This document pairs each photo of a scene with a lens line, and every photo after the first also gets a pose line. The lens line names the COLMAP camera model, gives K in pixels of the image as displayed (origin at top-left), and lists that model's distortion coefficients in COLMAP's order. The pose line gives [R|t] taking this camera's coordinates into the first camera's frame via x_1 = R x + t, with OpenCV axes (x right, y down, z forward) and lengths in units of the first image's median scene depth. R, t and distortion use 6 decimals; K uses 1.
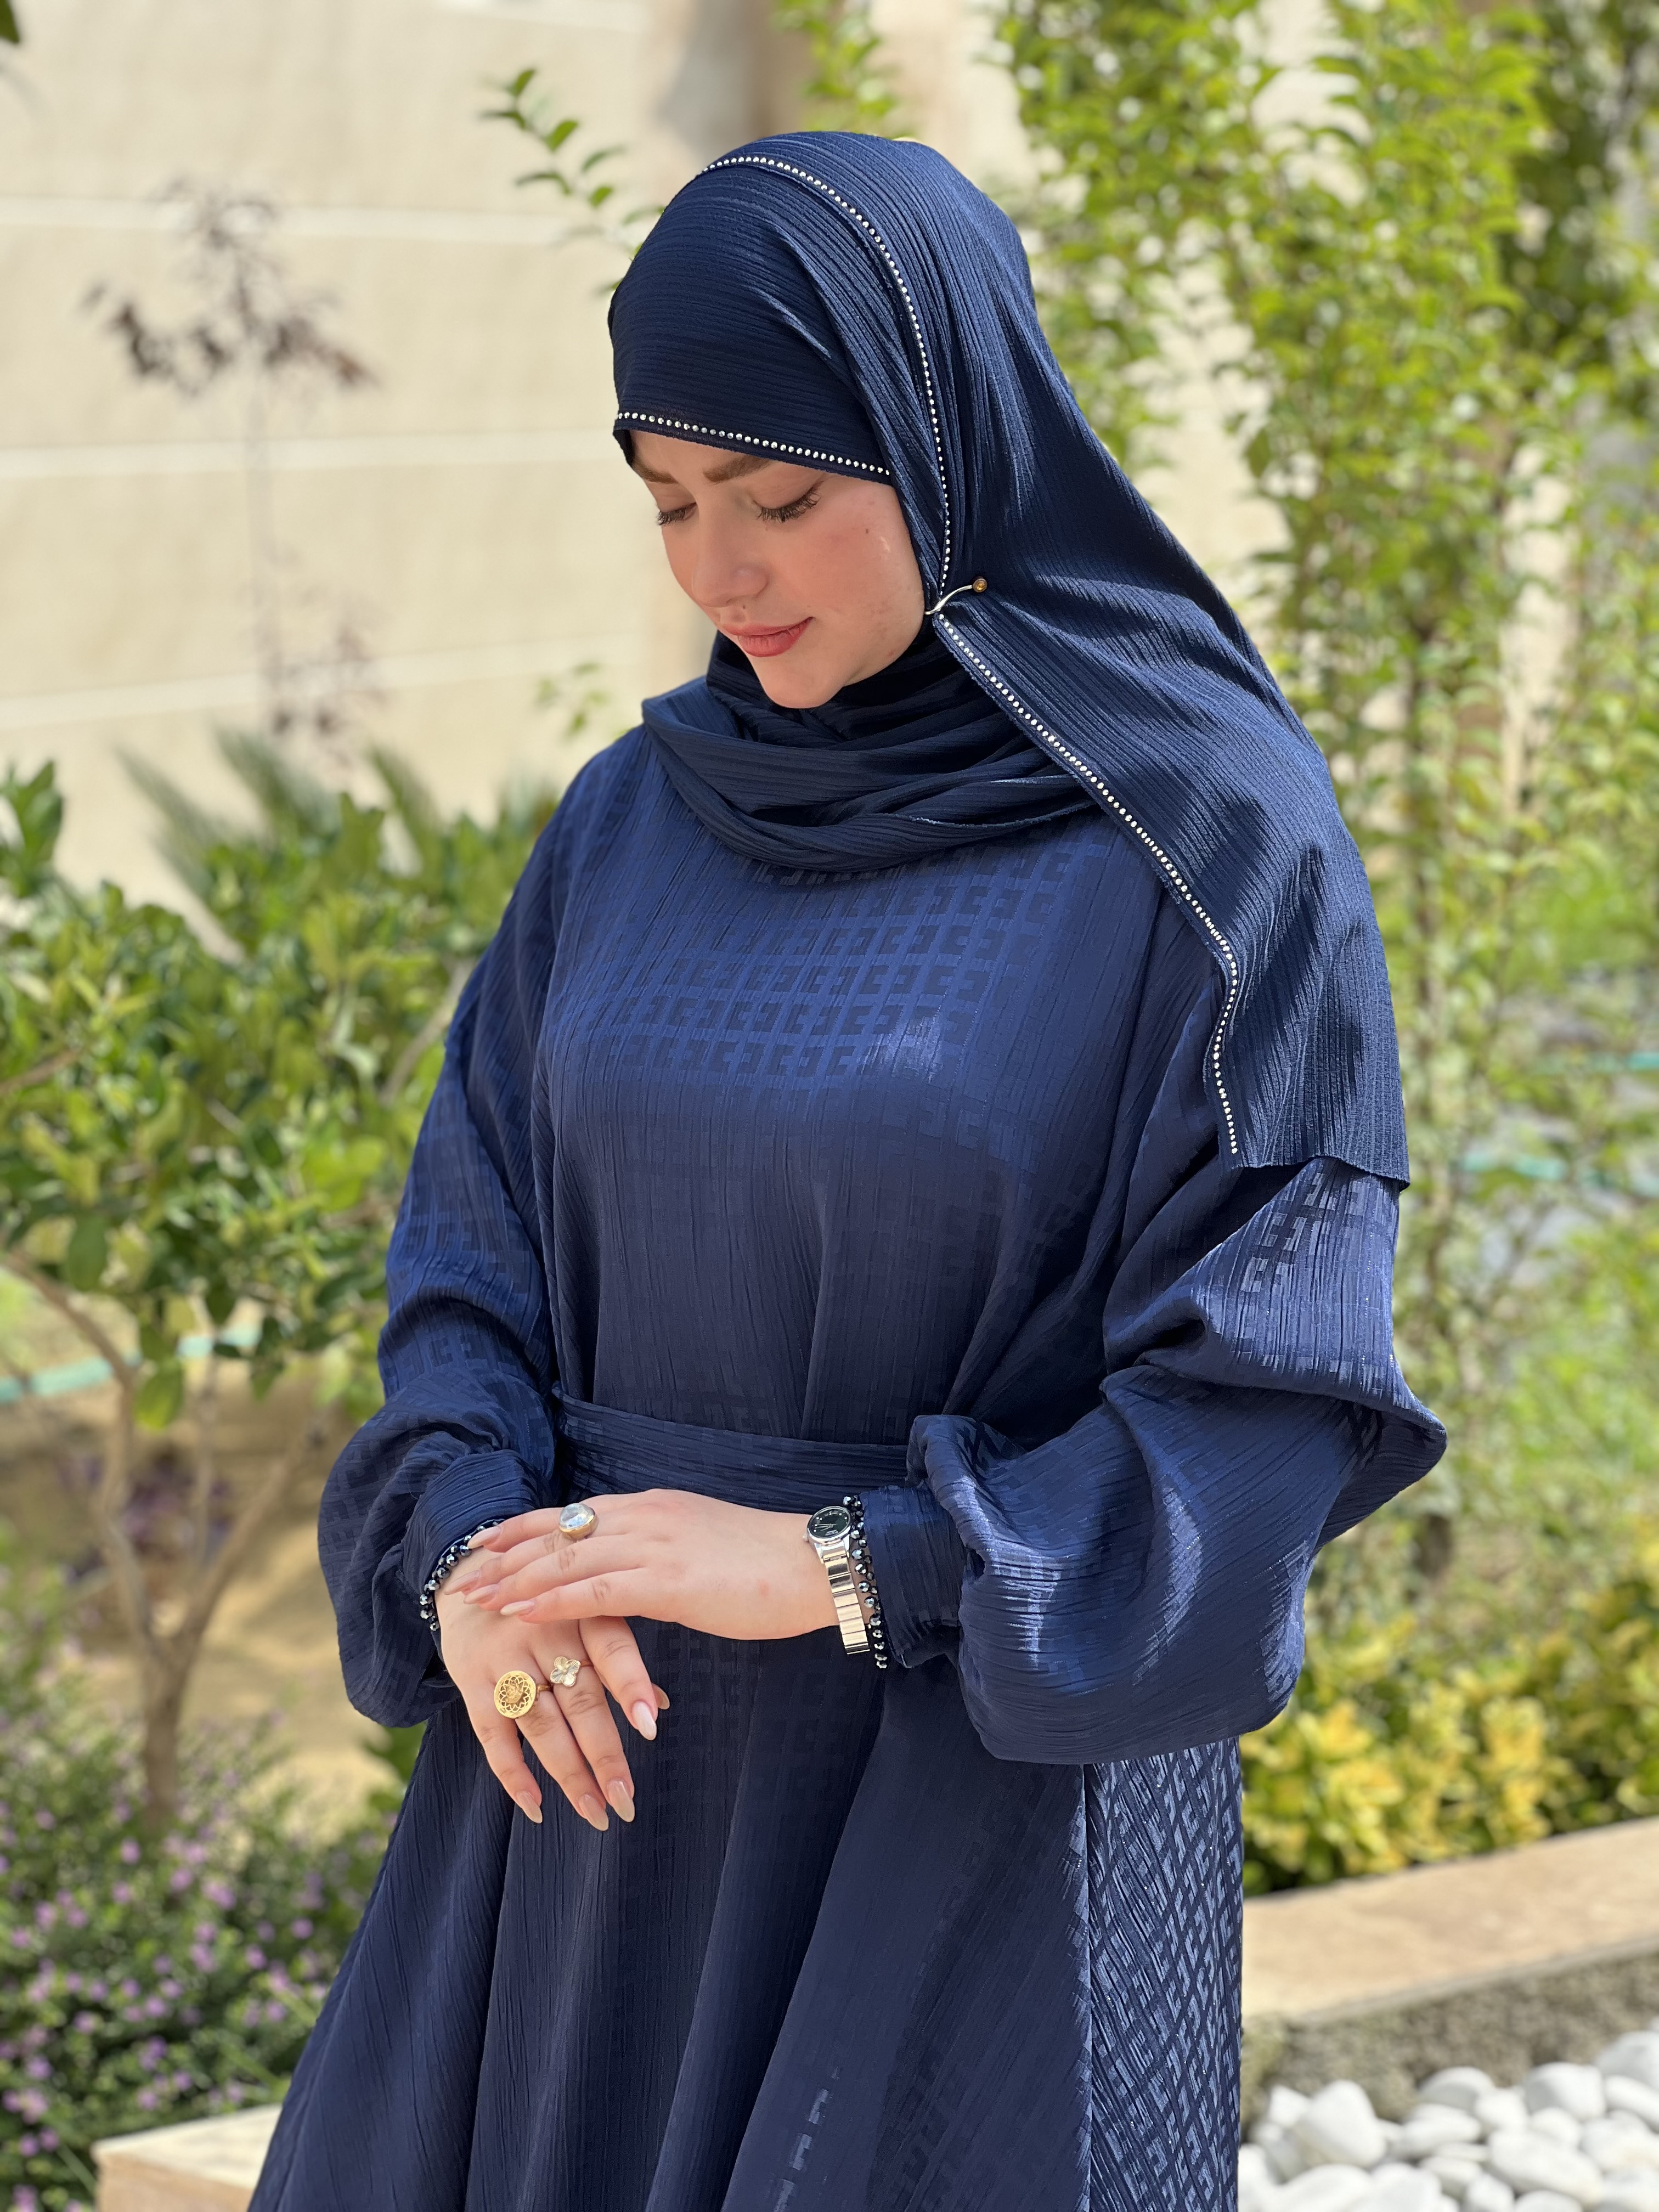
lens RADIAL K [[4852.8, 0, 818.1], [0, 4852.8, 1030.4], [0, 0, 1]] dist [0.442394, -3.770444]
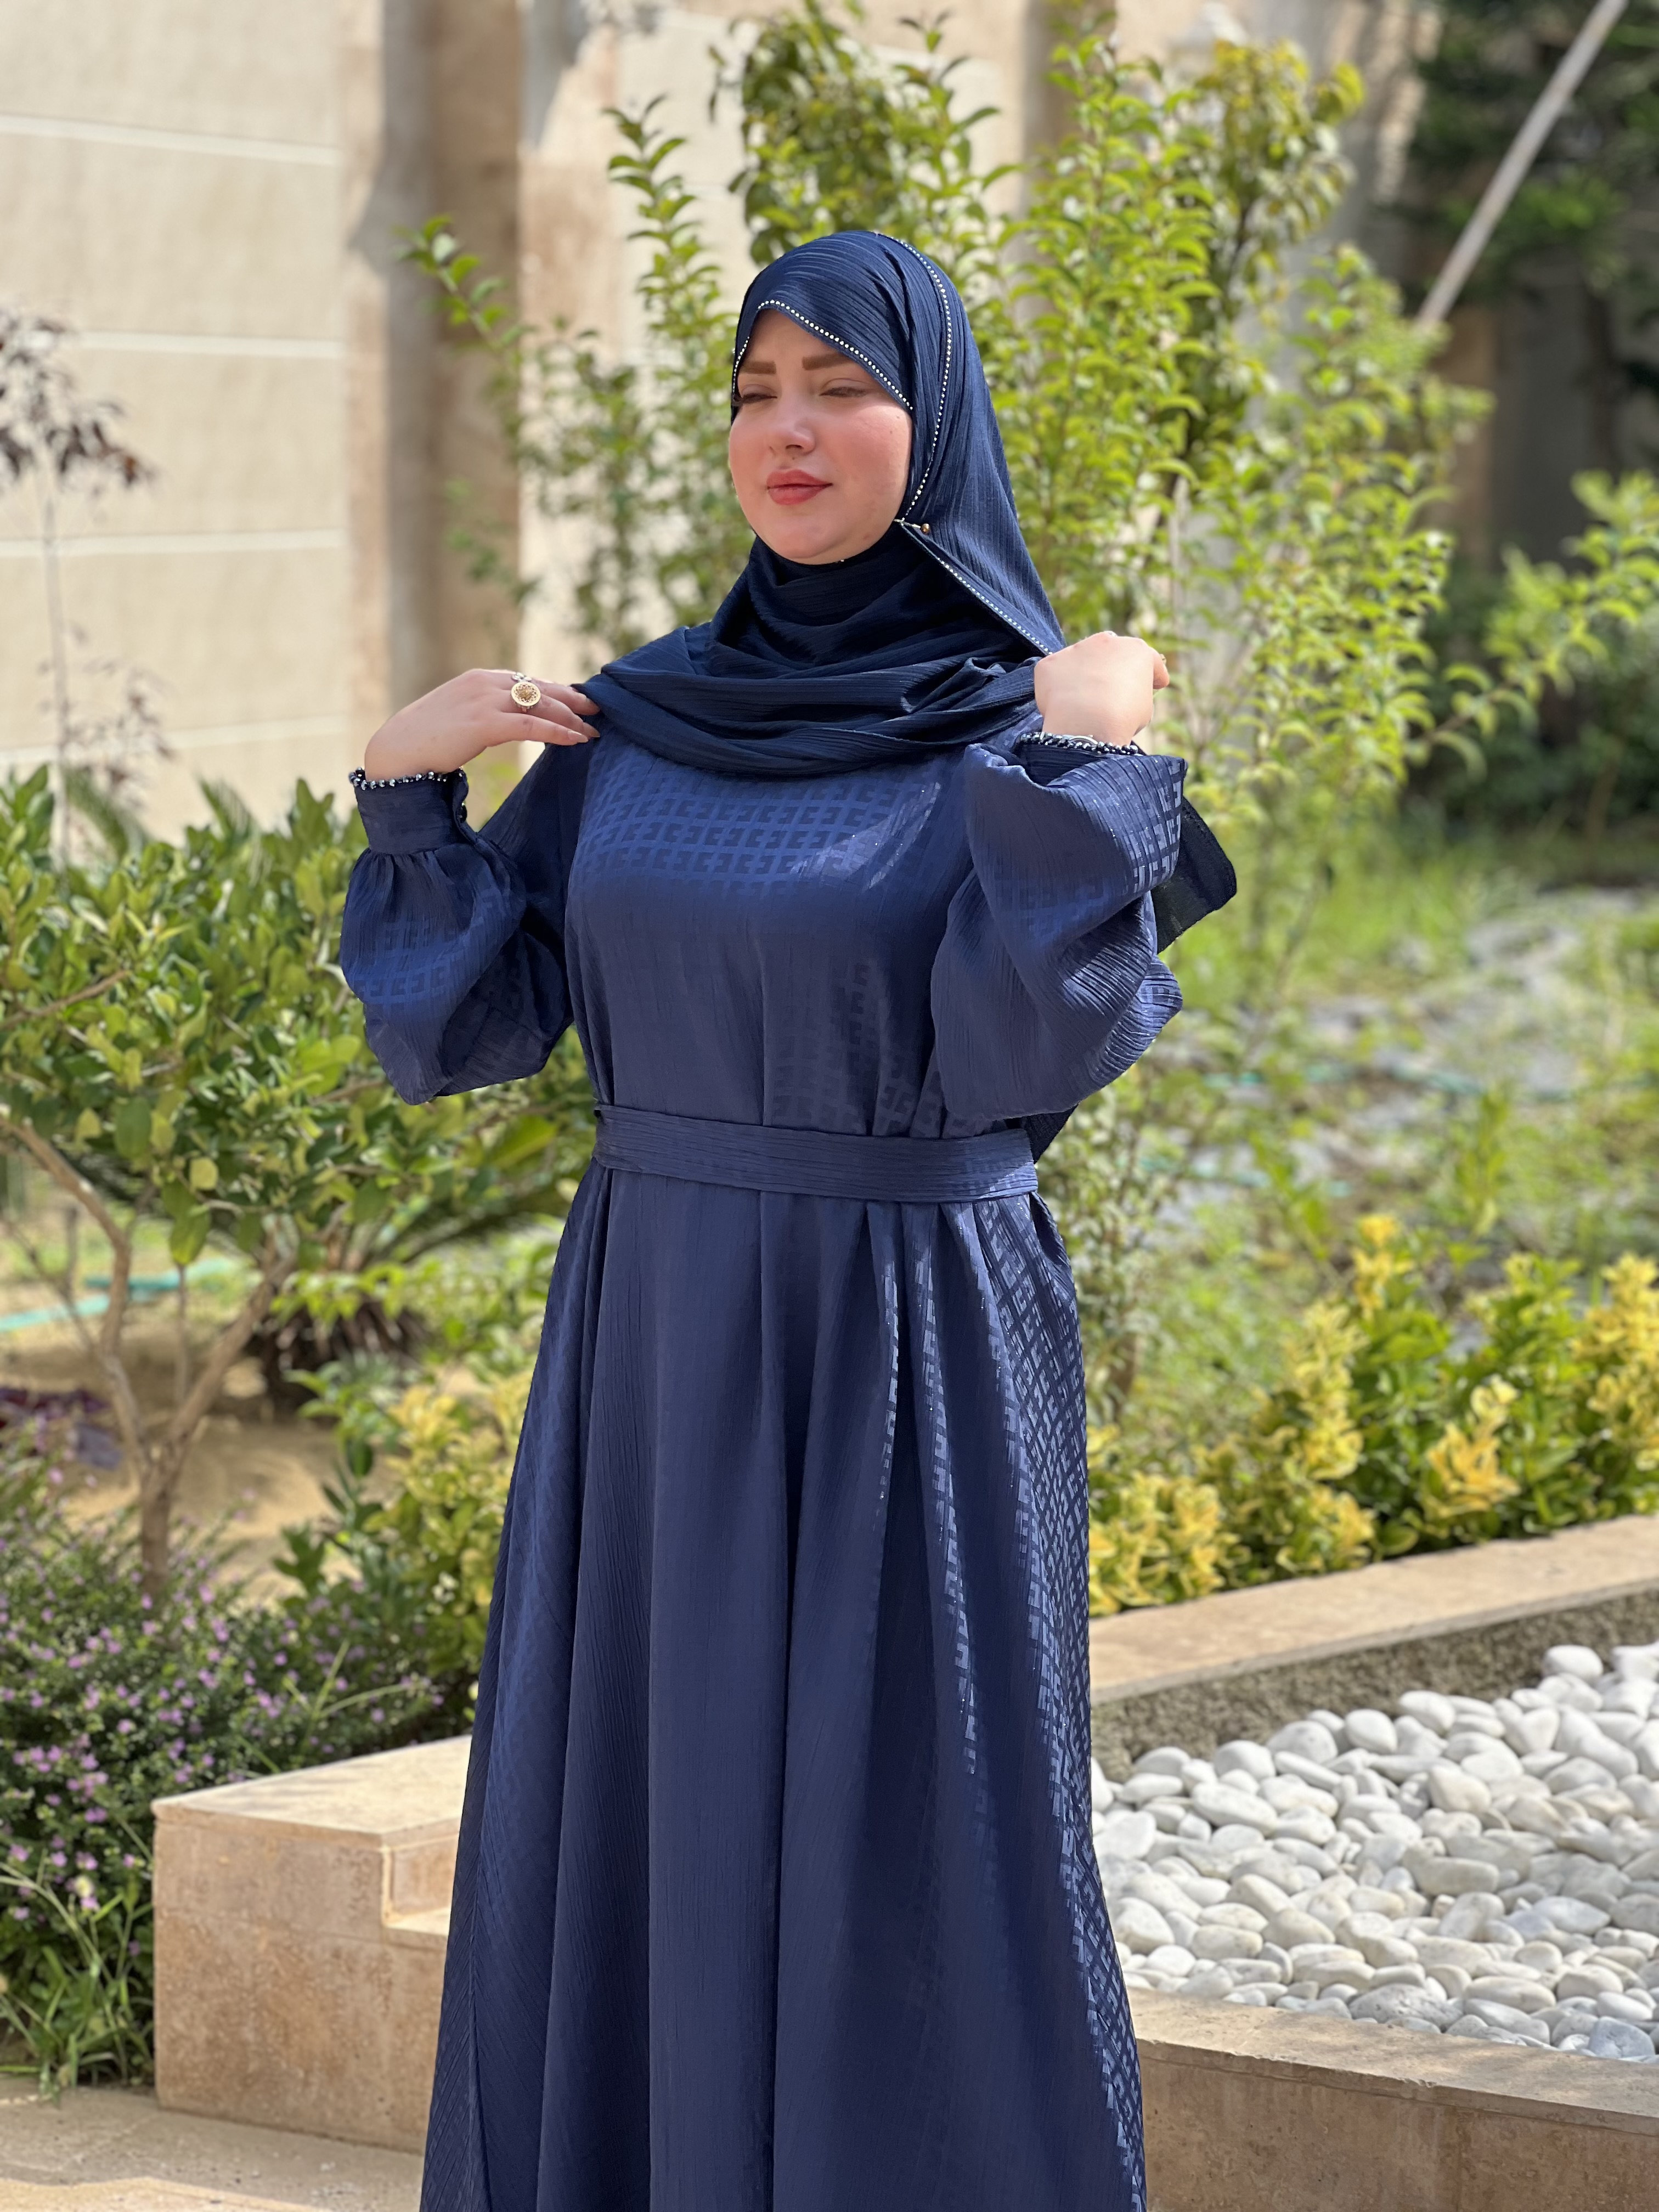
lens RADIAL K [[4895.3, 0, 836.6], [0, 4895.3, 1104.5], [0, 0, 1]] dist [-0.360753, 6.601642]
pose [[0.995862, -0.016247, 0.089415, -0.070819], [0.016909, 0.999835, -0.006643, 0.046893], [-0.089293, 0.008128, 0.995972, -0.291005]]
